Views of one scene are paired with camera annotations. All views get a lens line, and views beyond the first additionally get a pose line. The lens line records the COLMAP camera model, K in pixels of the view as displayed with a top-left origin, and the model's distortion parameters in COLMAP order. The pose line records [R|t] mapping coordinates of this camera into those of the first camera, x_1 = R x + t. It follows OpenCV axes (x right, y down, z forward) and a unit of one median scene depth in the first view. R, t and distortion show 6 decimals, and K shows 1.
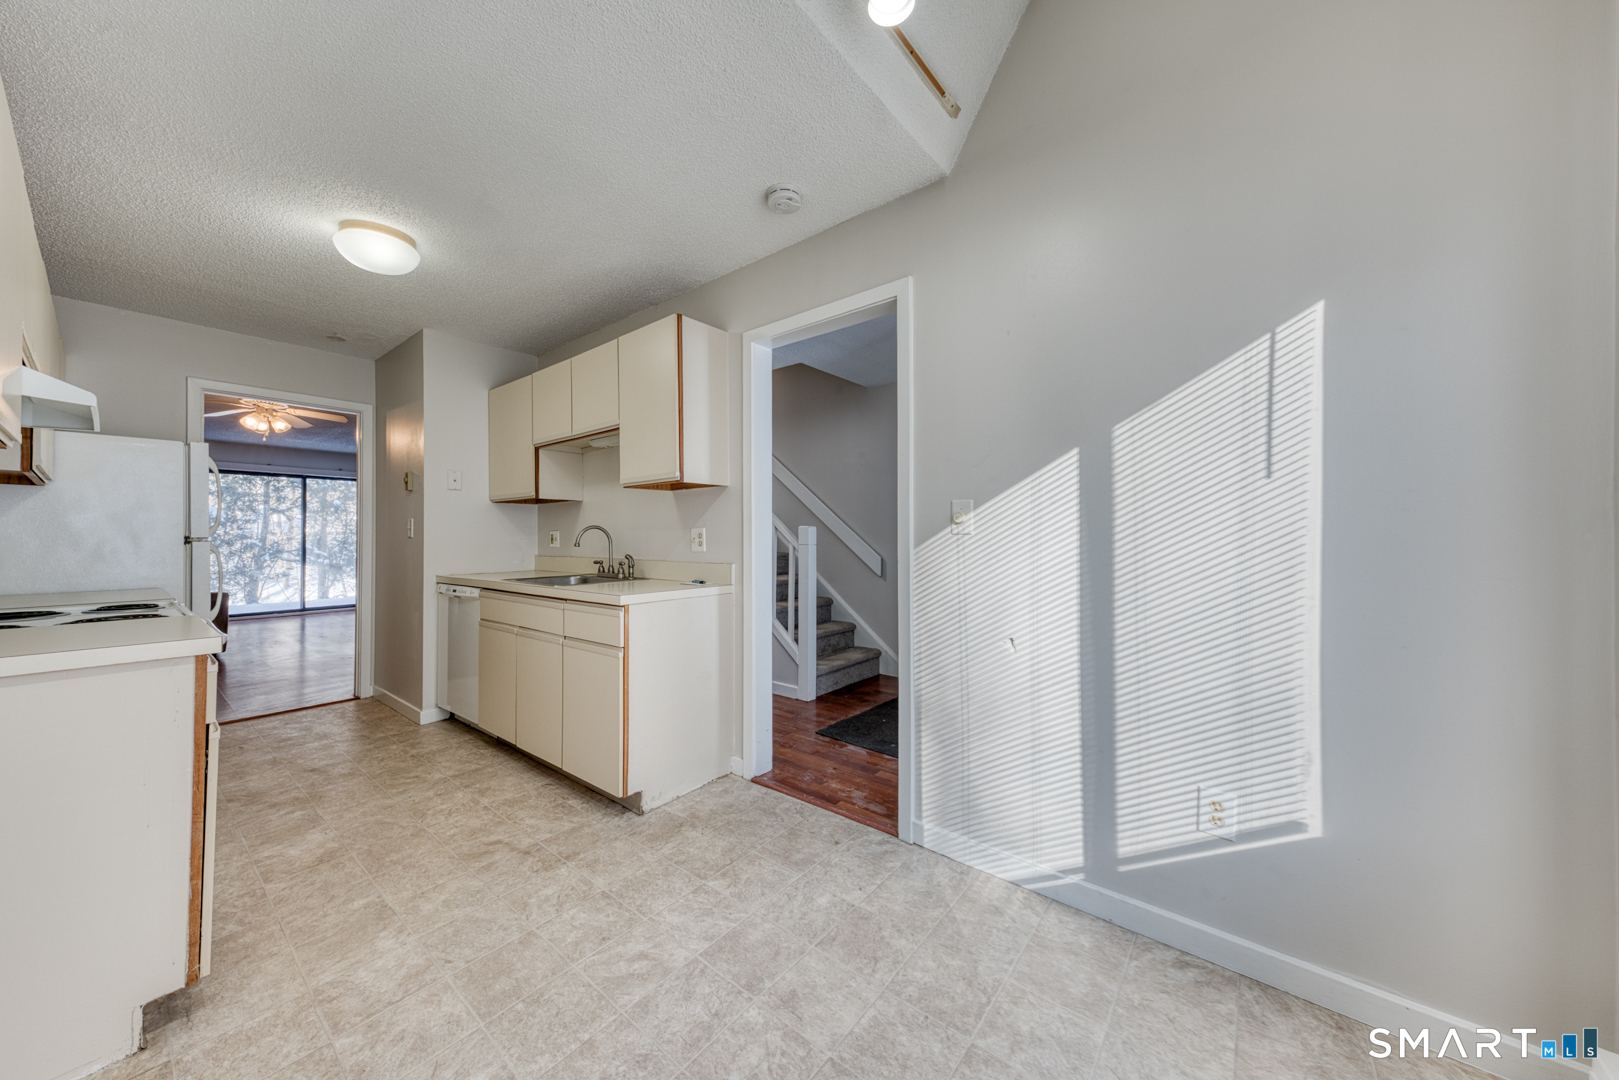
lens RADIAL K [[557.4, 0, 799.9], [0, 557.4, 531.7], [0, 0, 1]] dist [0.009638, -0.000067]
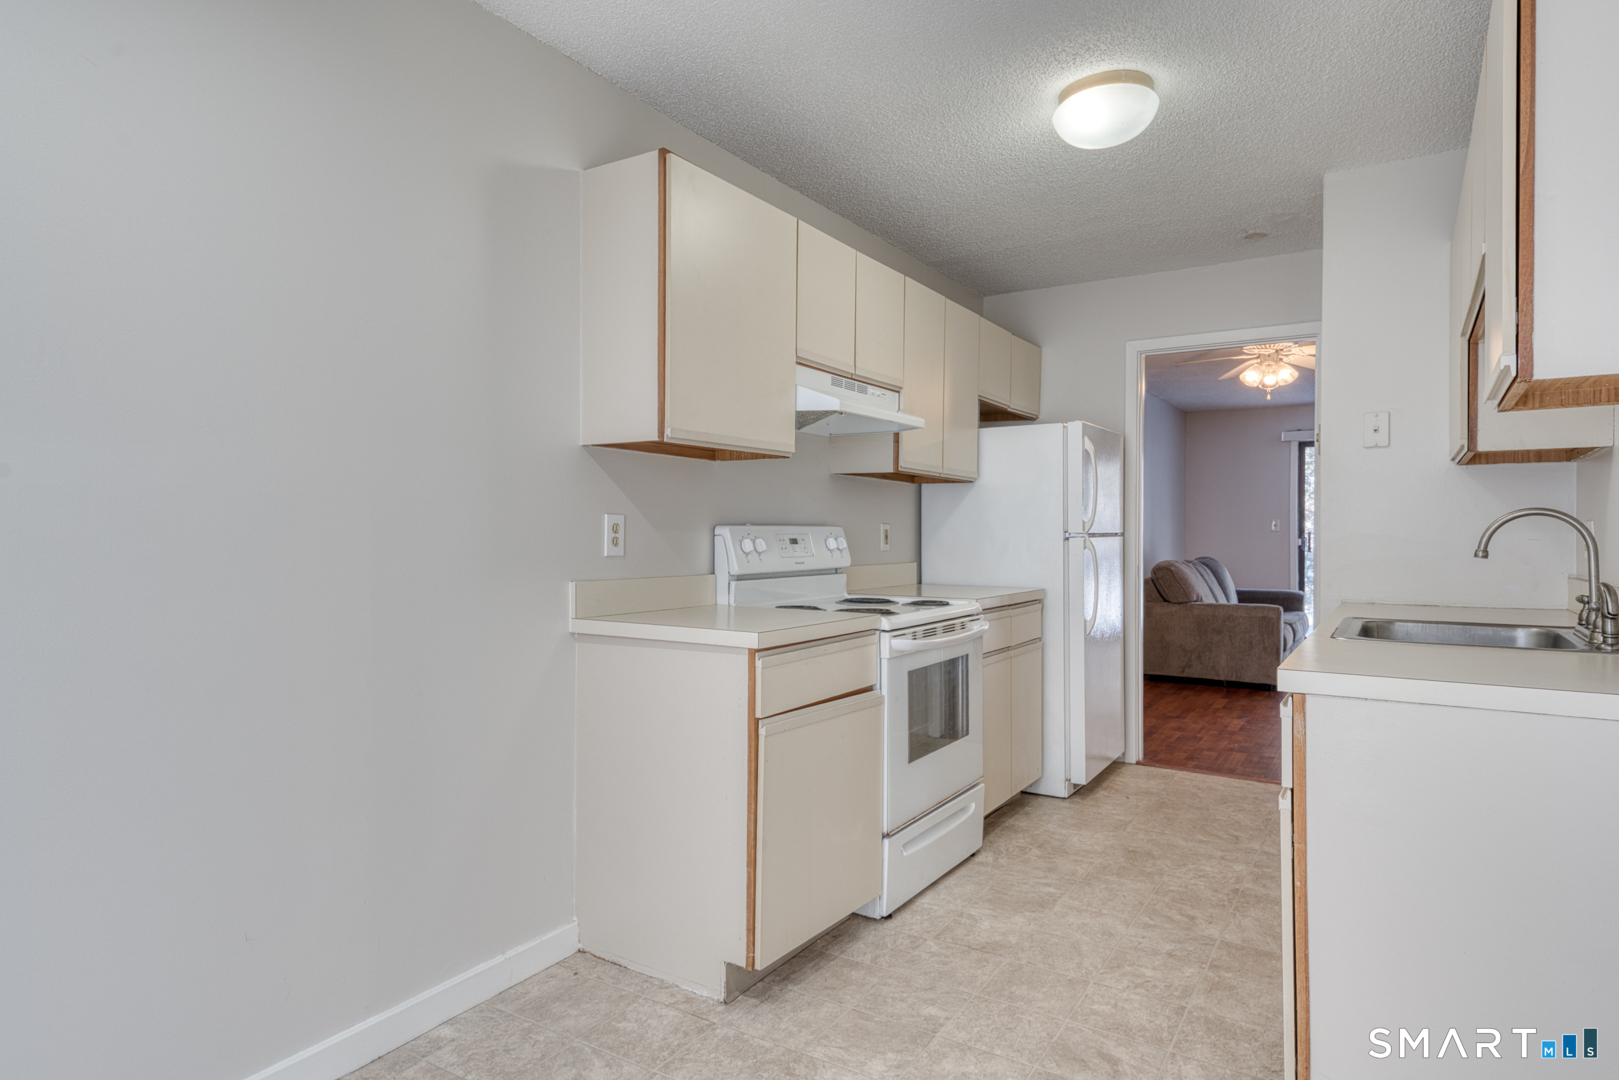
lens RADIAL K [[938.3, 0, 805.8], [0, 938.3, 526.1], [0, 0, 1]] dist [0.033681, 0.000393]
pose [[0.114639, -0.002287, -0.993405, 0.440766], [0.004702, 0.999987, -0.001759, 0.000998], [0.993396, -0.004470, 0.114649, 0.628844]]
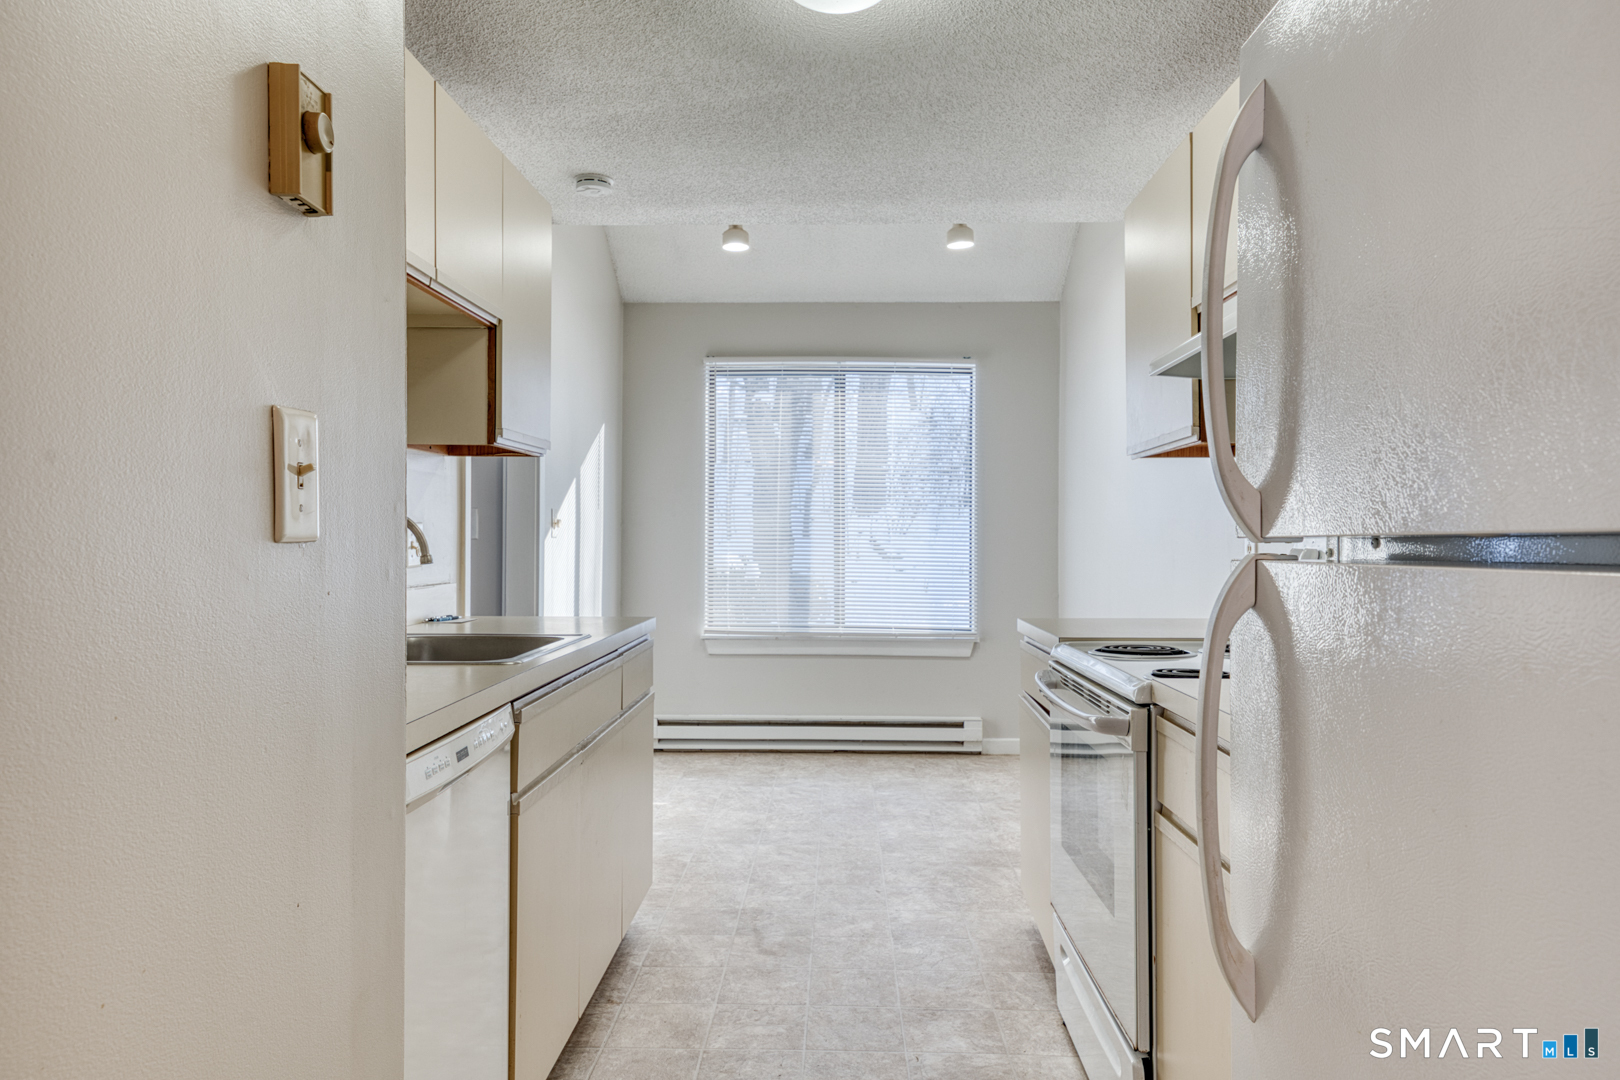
lens RADIAL K [[1036.1, 0, 810.0], [0, 1036.1, 540.0], [0, 0, 1]] dist [-0.000179, -0.000037]
pose [[-0.605859, -0.003868, 0.795563, -1.822498], [-0.006923, 0.999976, -0.000410, 0.009757], [-0.795542, -0.005756, -0.605871, 1.953355]]
